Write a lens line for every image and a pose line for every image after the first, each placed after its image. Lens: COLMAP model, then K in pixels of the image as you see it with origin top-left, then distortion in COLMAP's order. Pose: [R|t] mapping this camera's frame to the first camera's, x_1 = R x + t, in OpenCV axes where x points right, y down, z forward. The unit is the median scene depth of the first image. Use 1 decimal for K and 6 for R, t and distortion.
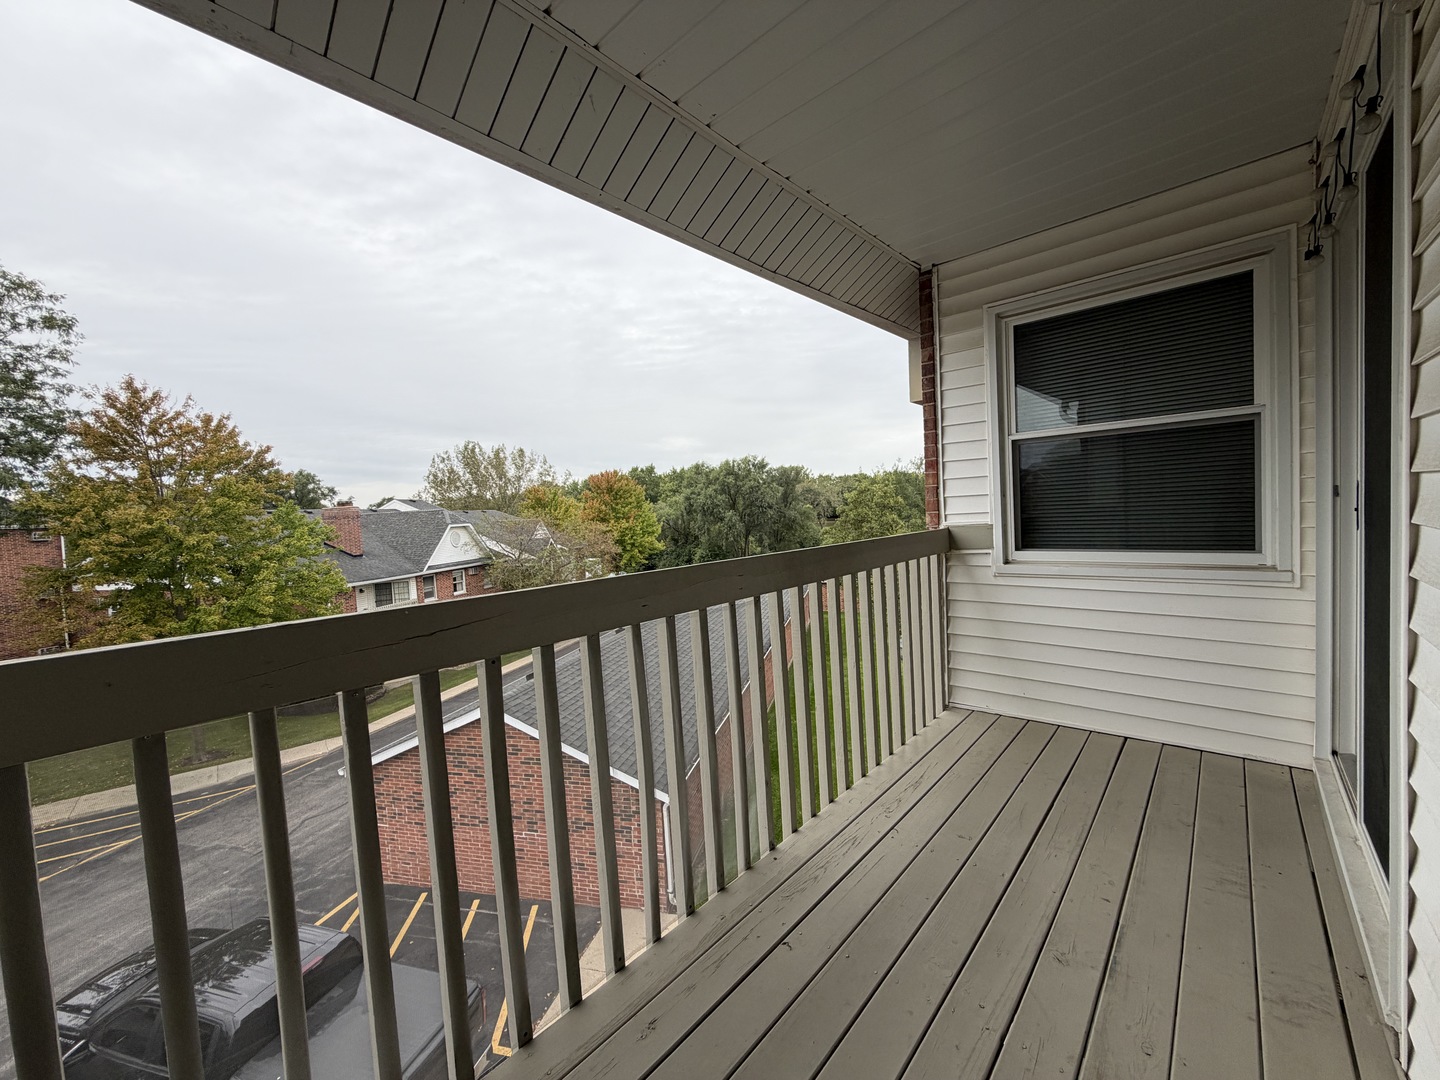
lens RADIAL K [[573.8, 0, 714.8], [0, 573.8, 538.1], [0, 0, 1]] dist [0.000301, -0.000317]
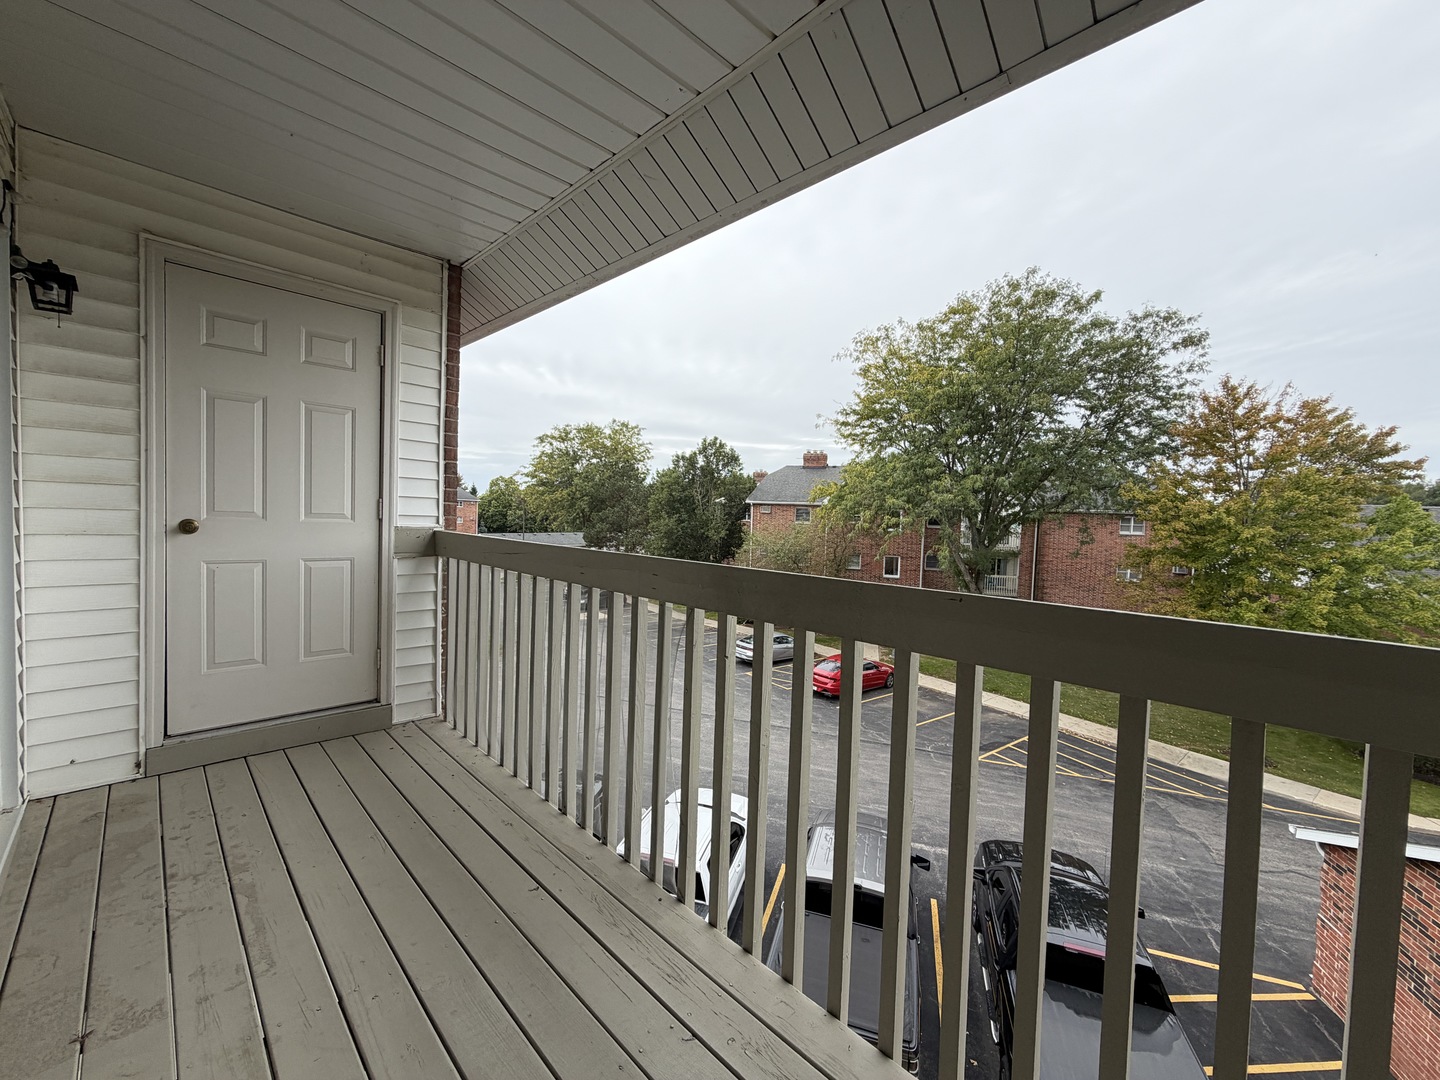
lens RADIAL K [[570.9, 0, 720.0], [0, 570.9, 540.0], [0, 0, 1]] dist [-0.001353, -0.000242]
pose [[-0.049247, 0.090747, -0.994656, 0.098456], [-0.075748, 0.992656, 0.094315, -0.007865], [0.995910, 0.079988, -0.042012, 0.125636]]
